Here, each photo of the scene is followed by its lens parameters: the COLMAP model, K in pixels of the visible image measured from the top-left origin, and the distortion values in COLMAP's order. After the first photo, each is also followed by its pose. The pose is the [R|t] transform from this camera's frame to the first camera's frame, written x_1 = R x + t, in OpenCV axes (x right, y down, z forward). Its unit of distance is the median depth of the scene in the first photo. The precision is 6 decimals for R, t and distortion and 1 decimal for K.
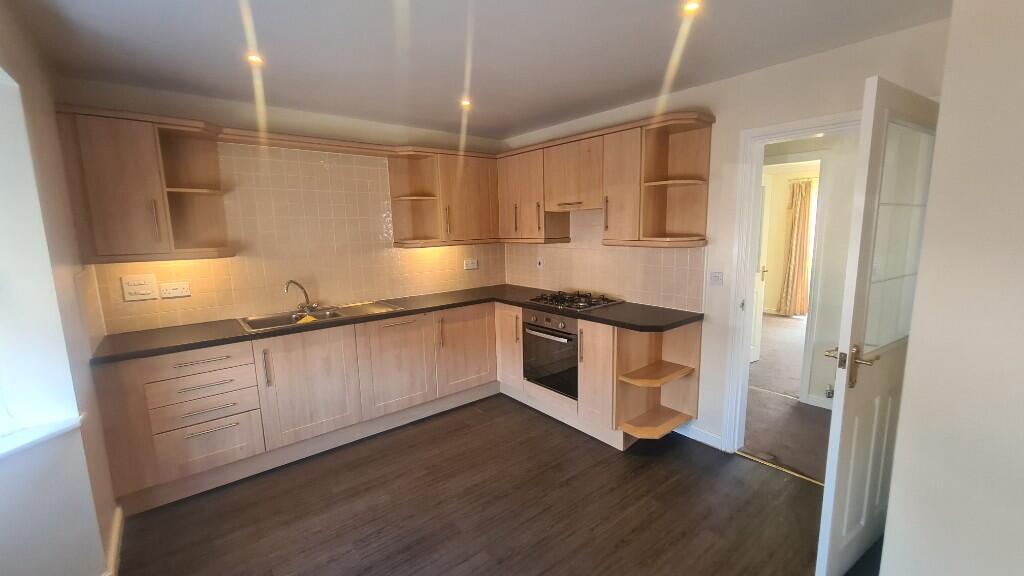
lens RADIAL K [[402.0, 0, 512.0], [0, 402.0, 288.0], [0, 0, 1]] dist [0.001763, 0.000240]
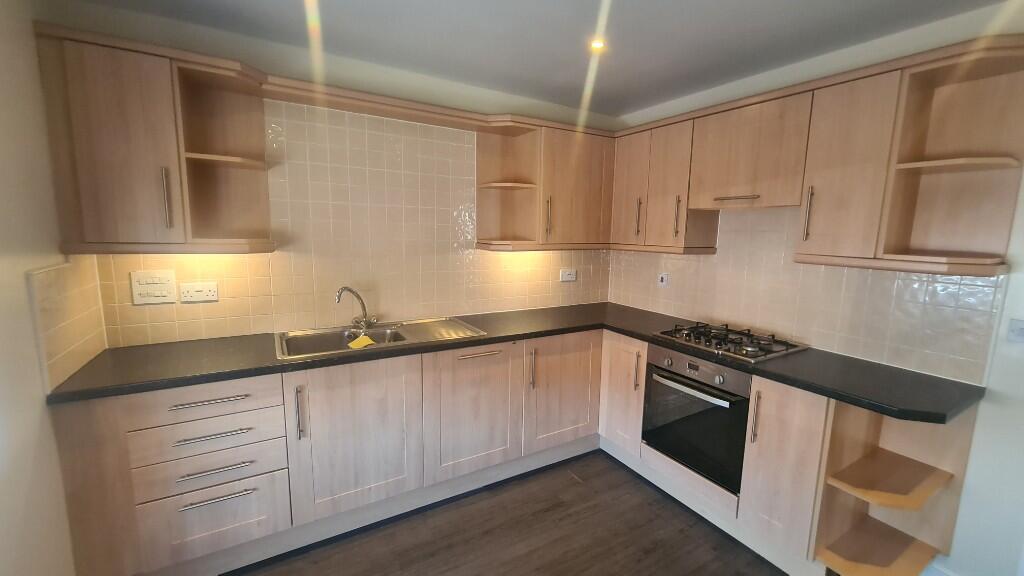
lens RADIAL K [[402.0, 0, 512.0], [0, 402.0, 288.0], [0, 0, 1]] dist [0.001763, 0.000240]
pose [[0.987017, 0.063338, -0.147598, -0.128663], [-0.064517, 0.997911, -0.003209, -0.034149], [0.147087, 0.012690, 0.989042, 0.299644]]
